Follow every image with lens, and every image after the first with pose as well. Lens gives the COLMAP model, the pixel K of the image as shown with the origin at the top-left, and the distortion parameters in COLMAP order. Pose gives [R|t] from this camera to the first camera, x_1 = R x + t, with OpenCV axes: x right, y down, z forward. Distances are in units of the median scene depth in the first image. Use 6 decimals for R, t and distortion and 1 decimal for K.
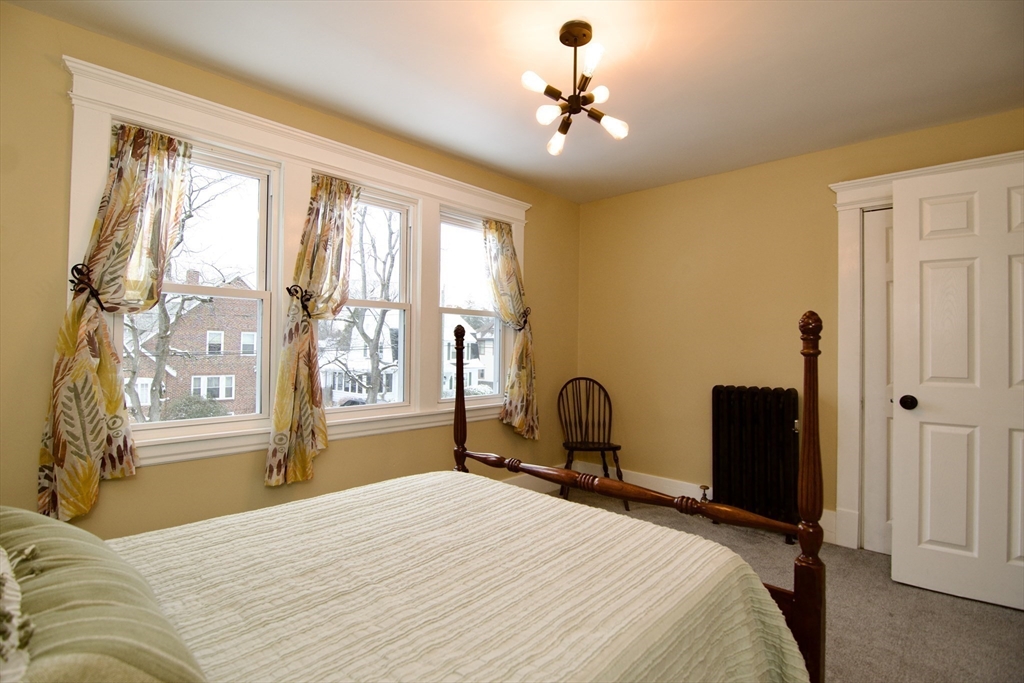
lens RADIAL K [[501.3, 0, 518.6], [0, 501.3, 349.5], [0, 0, 1]] dist [-0.005226, -0.004442]
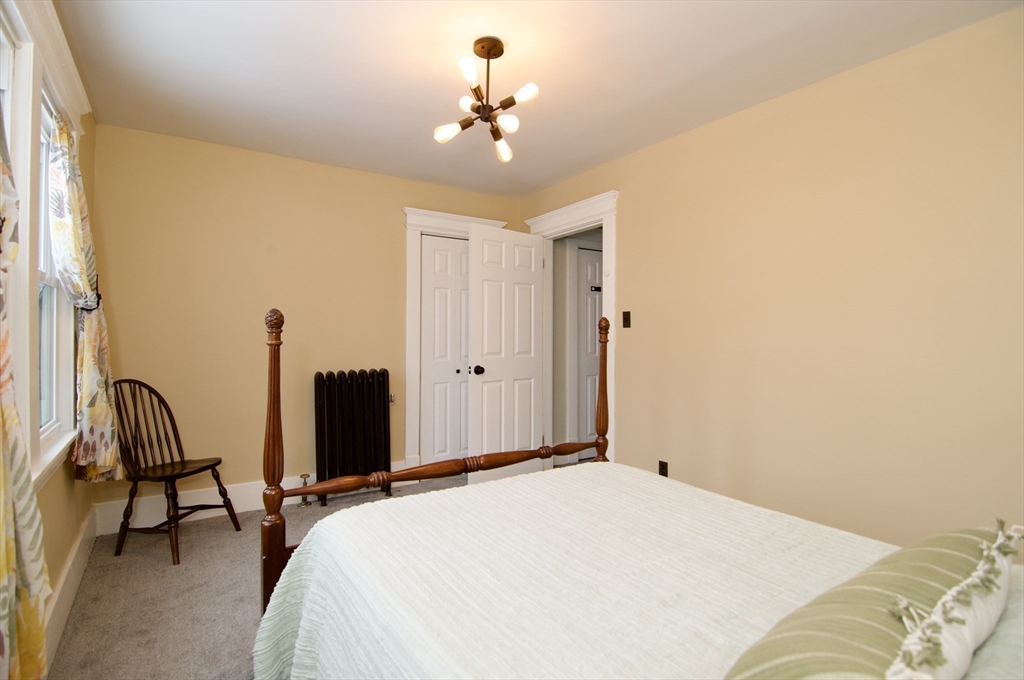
lens RADIAL K [[501.3, 0, 512.8], [0, 501.3, 336.9], [0, 0, 1]] dist [-0.005226, -0.004442]
pose [[0.248501, -0.017618, 0.968472, -0.599479], [0.003582, 0.999844, 0.017269, -0.020155], [-0.968625, -0.000822, 0.248525, 0.447157]]
